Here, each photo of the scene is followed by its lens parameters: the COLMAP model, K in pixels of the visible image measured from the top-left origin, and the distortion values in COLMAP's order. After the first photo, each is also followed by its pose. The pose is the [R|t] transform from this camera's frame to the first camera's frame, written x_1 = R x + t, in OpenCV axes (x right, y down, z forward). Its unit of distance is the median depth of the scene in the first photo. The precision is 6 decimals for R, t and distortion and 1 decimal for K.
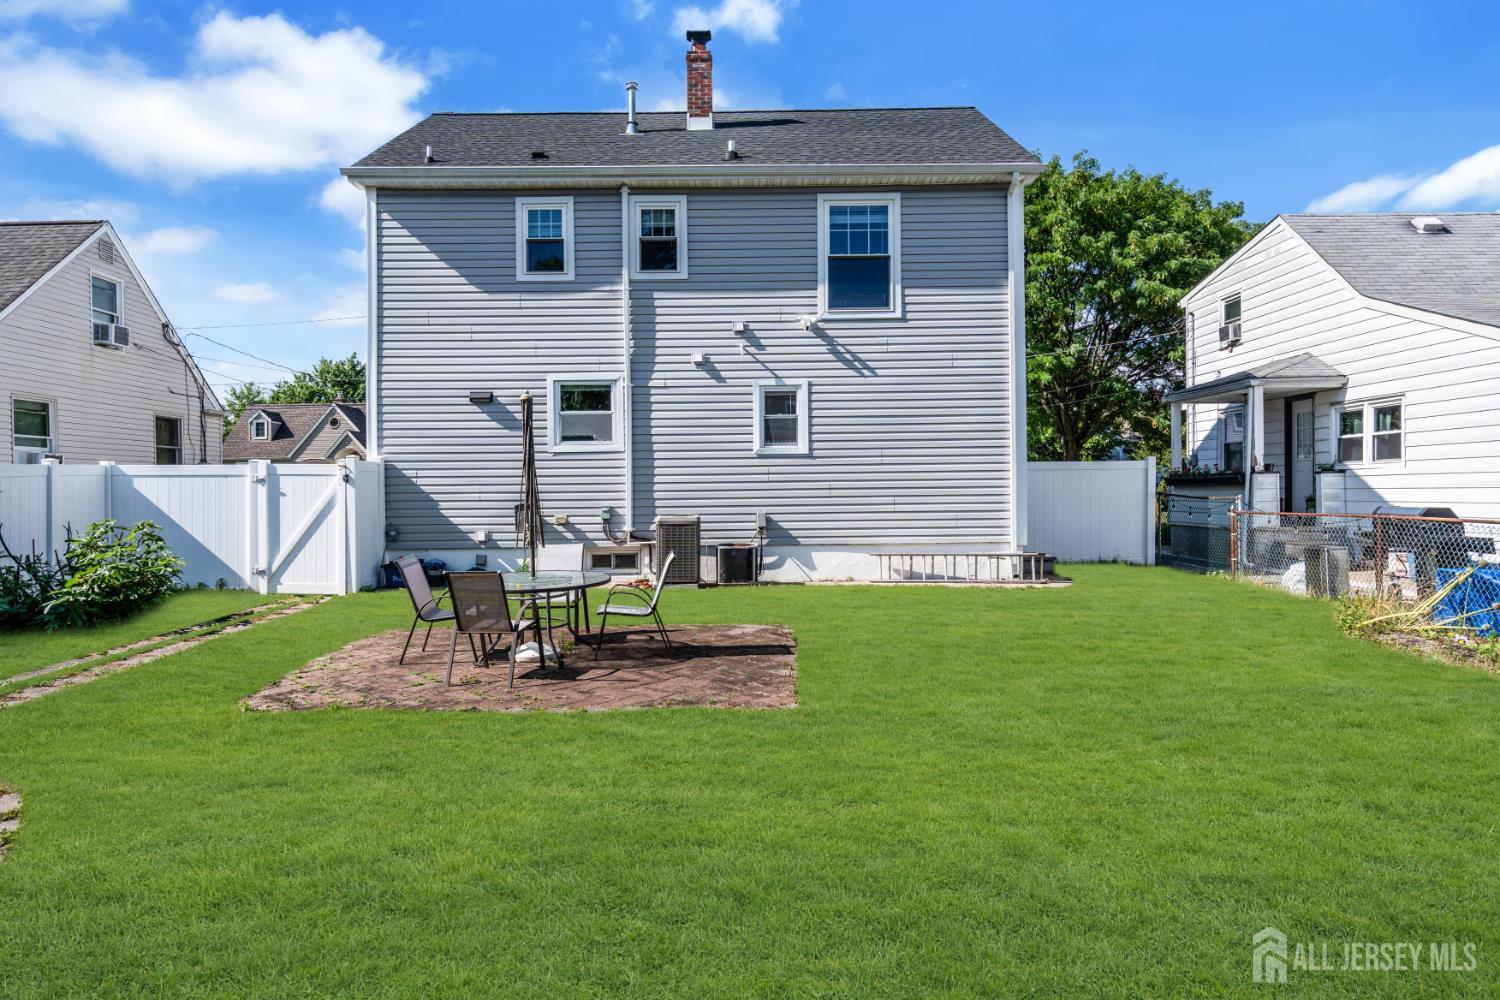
lens RADIAL K [[968.8, 0, 743.1], [0, 968.8, 501.3], [0, 0, 1]] dist [0.007669, 0.000207]
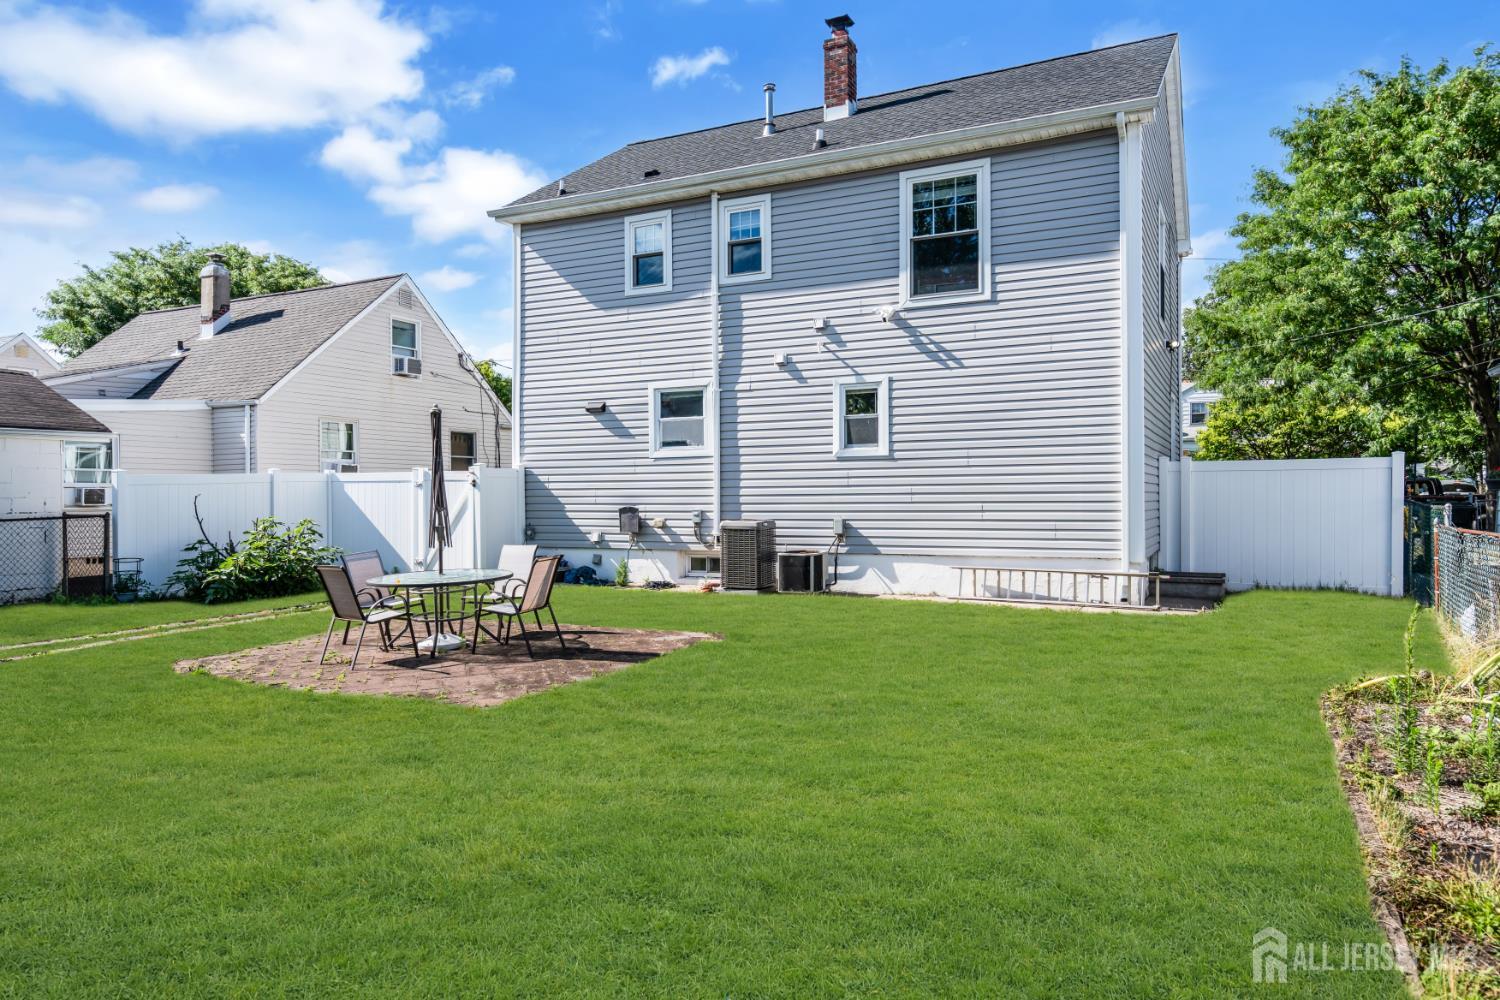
lens RADIAL K [[991.2, 0, 744.6], [0, 991.2, 502.6], [0, 0, 1]] dist [0.003119, 0.001524]
pose [[0.892100, 0.006842, -0.451786, 0.371557], [-0.007656, 0.999971, 0.000027, -0.003379], [0.451773, 0.003435, 0.892126, 0.096549]]
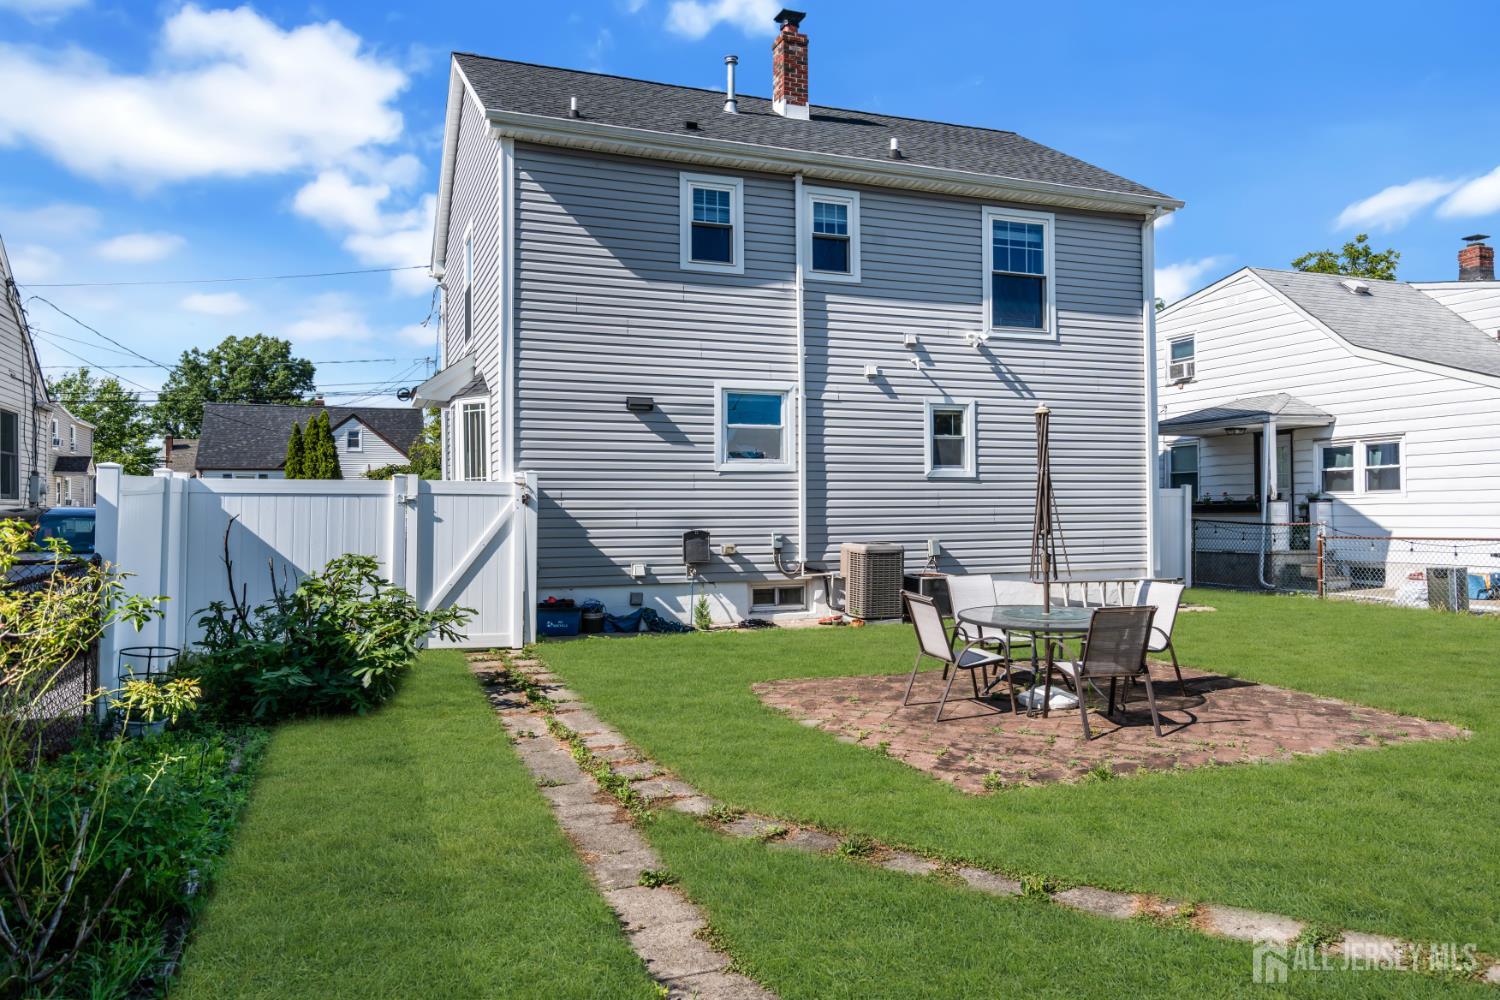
lens RADIAL K [[1044.7, 0, 744.9], [0, 1044.7, 499.5], [0, 0, 1]] dist [0.010345, 0.004078]
pose [[0.934230, 0.008171, 0.356576, -0.505913], [0.001523, 0.999637, -0.026896, -0.000451], [-0.356667, 0.025671, 0.933879, 0.128334]]
